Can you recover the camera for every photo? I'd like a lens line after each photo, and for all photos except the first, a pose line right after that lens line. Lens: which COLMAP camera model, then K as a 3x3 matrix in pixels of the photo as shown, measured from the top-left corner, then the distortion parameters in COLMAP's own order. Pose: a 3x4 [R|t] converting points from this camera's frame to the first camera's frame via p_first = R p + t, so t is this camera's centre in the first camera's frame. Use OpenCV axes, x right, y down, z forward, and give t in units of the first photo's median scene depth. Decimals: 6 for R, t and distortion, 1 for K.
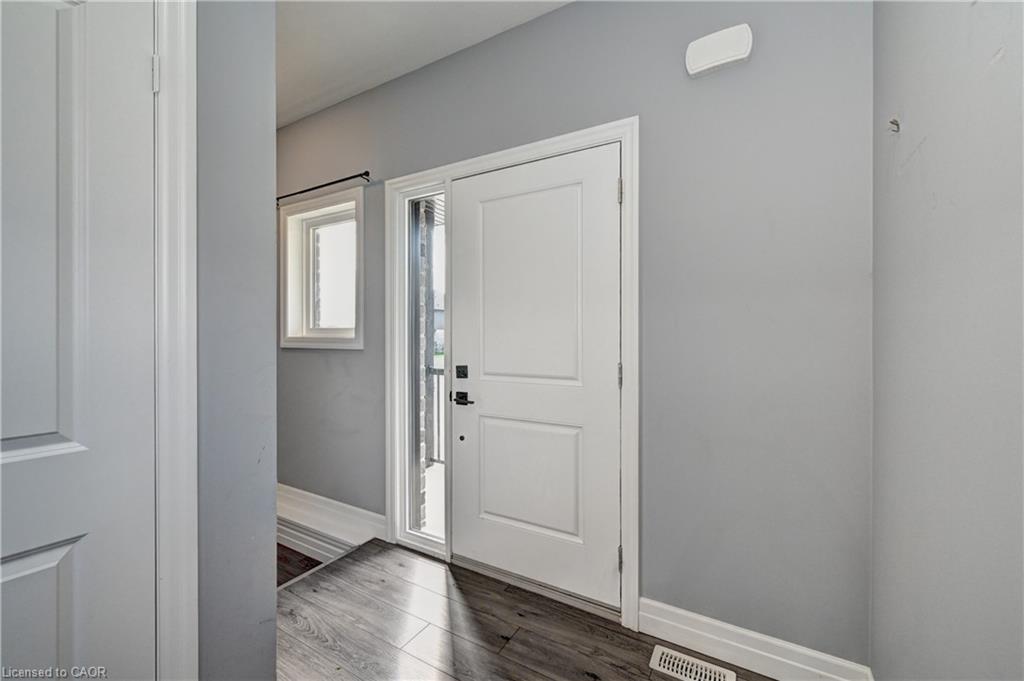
lens RADIAL K [[447.5, 0, 507.6], [0, 447.5, 339.9], [0, 0, 1]] dist [0.001828, 0.000004]
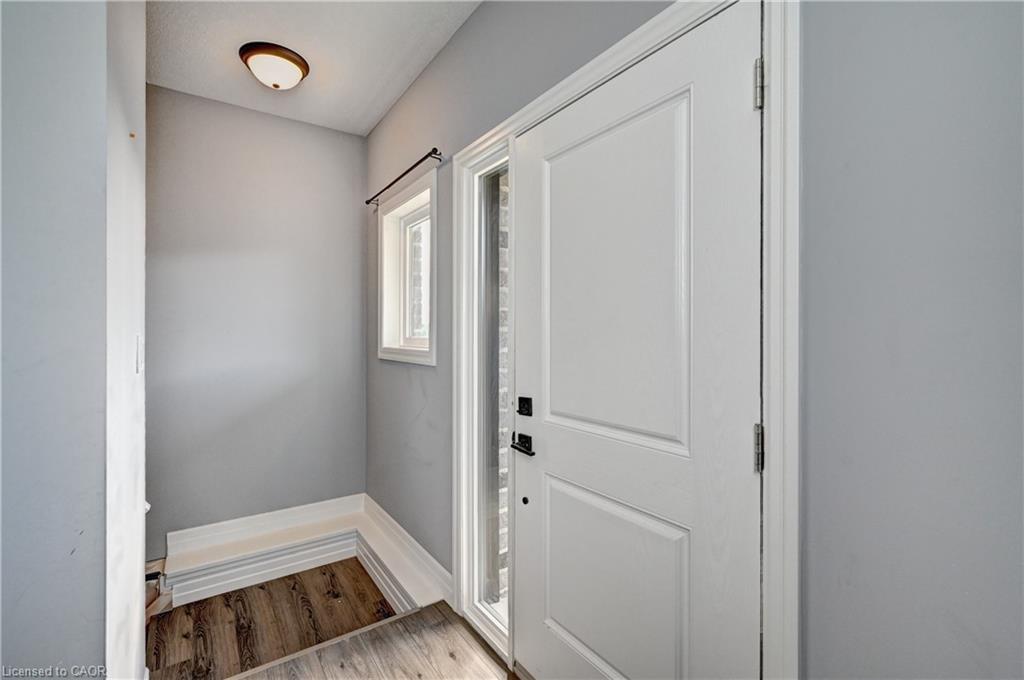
lens RADIAL K [[447.5, 0, 516.3], [0, 447.5, 333.6], [0, 0, 1]] dist [0.001828, 0.000004]
pose [[0.904503, 0.003063, -0.426456, 0.169091], [-0.005844, 0.999969, -0.005213, -0.035707], [0.426427, 0.007207, 0.904493, 0.329095]]
